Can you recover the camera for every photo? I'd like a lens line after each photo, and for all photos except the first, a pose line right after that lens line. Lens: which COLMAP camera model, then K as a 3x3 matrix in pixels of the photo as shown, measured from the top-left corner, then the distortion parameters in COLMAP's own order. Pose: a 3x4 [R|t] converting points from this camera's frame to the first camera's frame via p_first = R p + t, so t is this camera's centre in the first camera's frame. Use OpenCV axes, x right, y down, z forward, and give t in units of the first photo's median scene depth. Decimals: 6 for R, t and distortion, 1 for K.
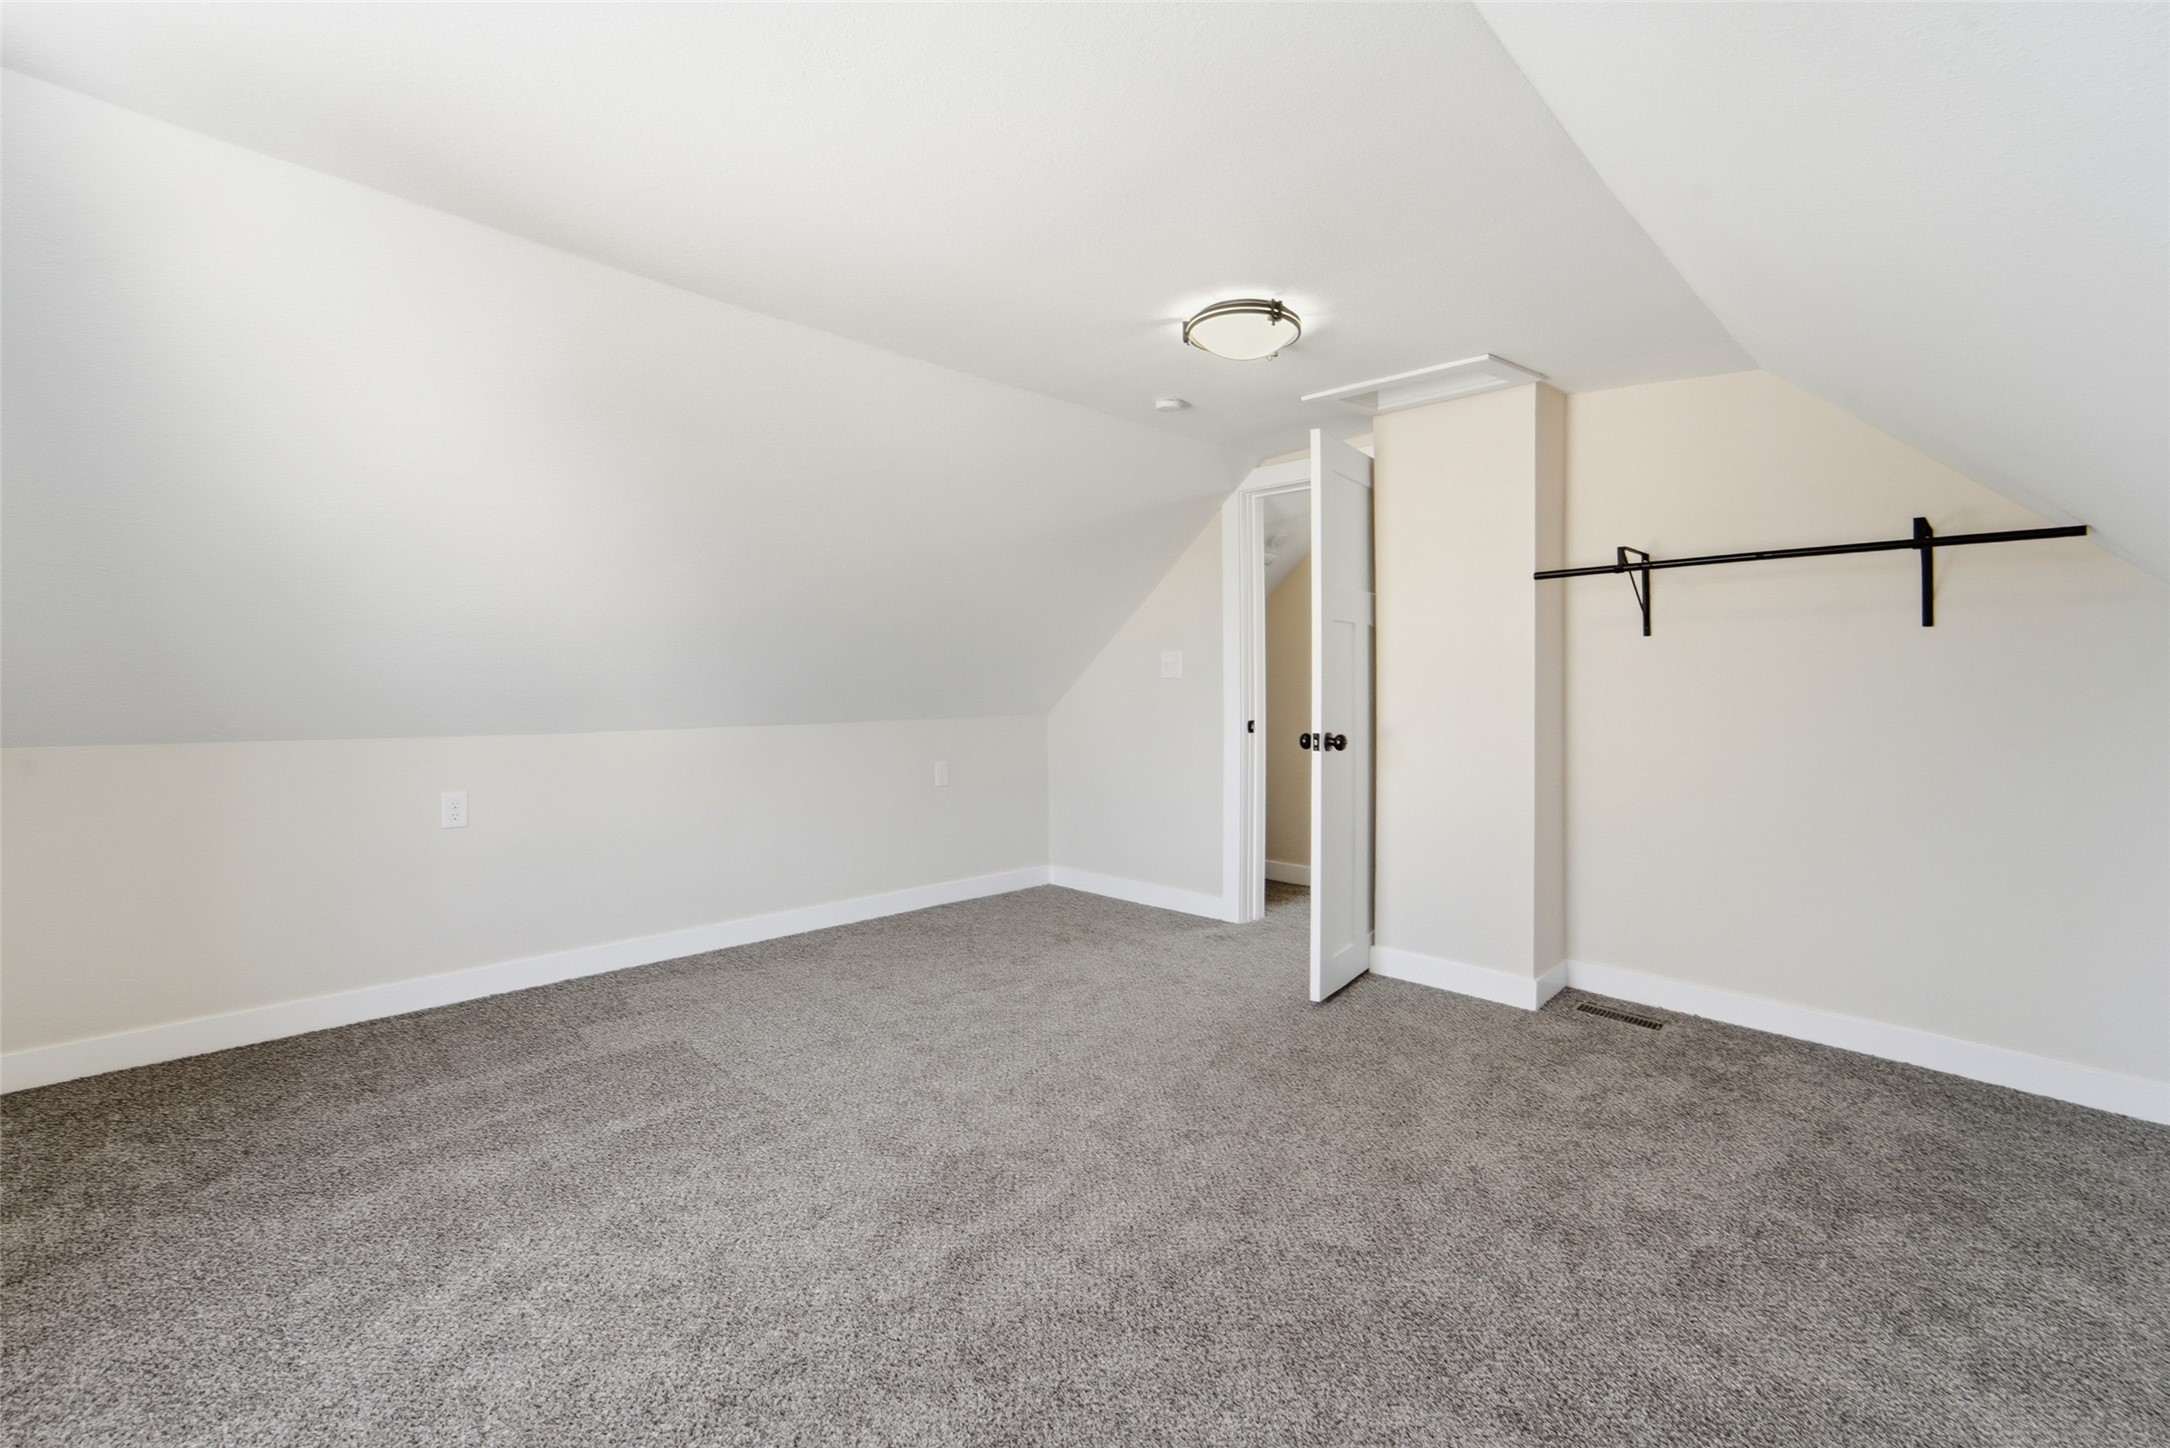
lens RADIAL K [[885.6, 0, 1101.9], [0, 885.6, 715.5], [0, 0, 1]] dist [-0.005883, -0.000007]
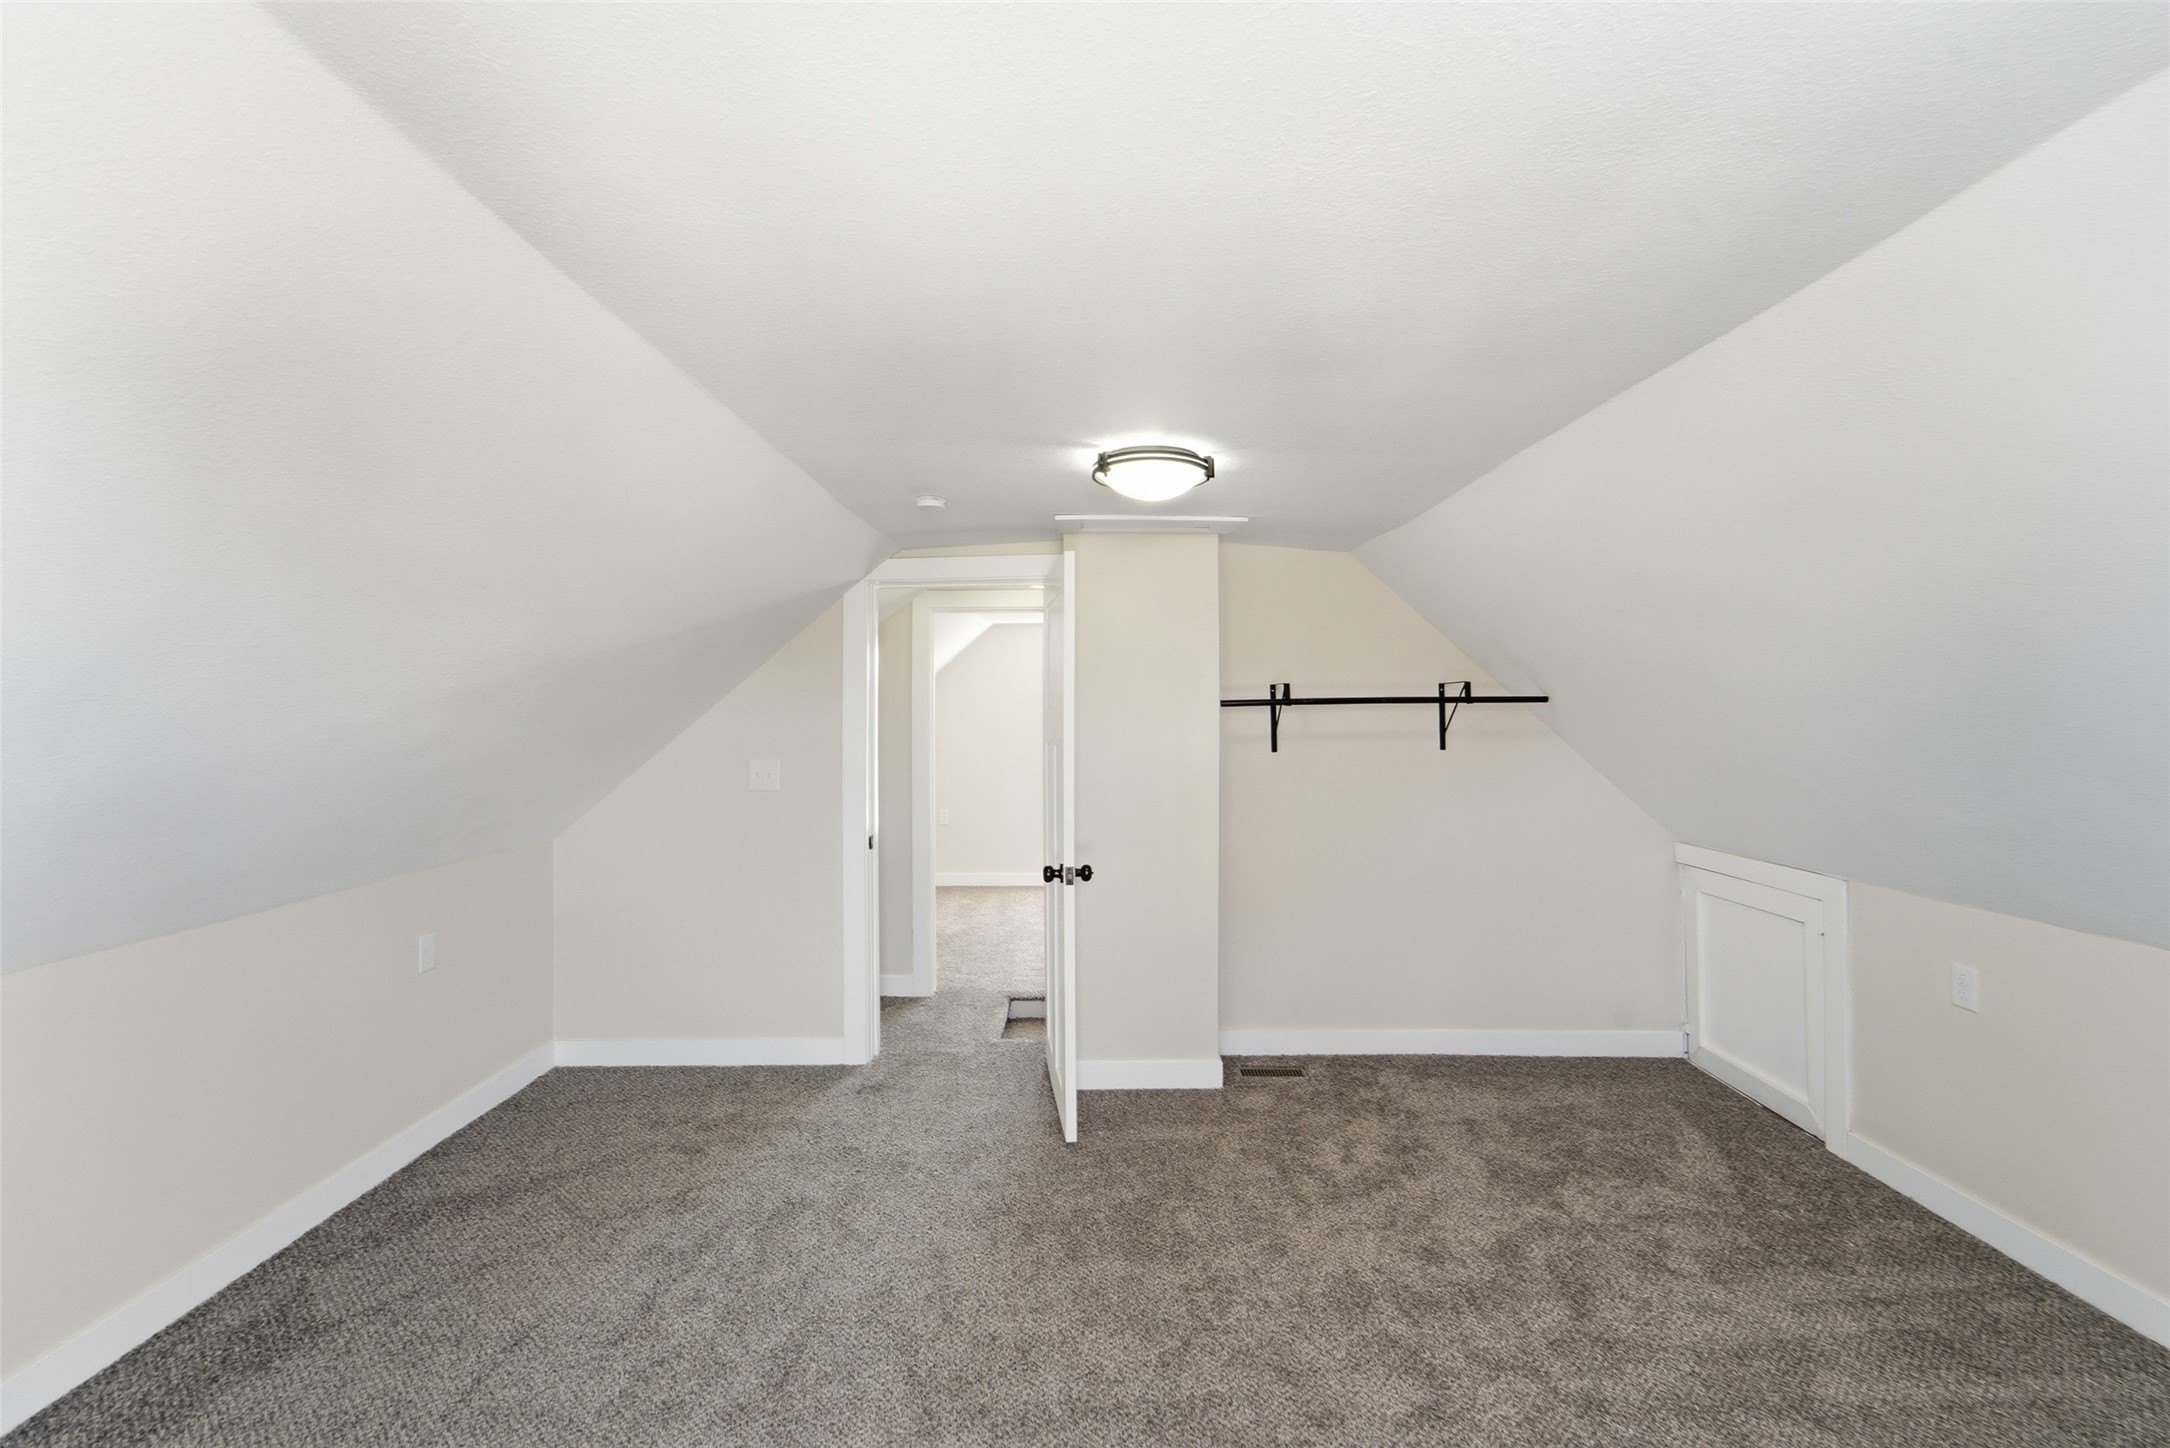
lens RADIAL K [[885.6, 0, 1101.9], [0, 885.6, 715.5], [0, 0, 1]] dist [-0.005883, -0.000007]
pose [[0.734425, -0.001875, 0.678687, -0.451884], [0.034493, 0.998807, -0.034567, -0.121569], [-0.677813, 0.048797, 0.733614, 0.292569]]
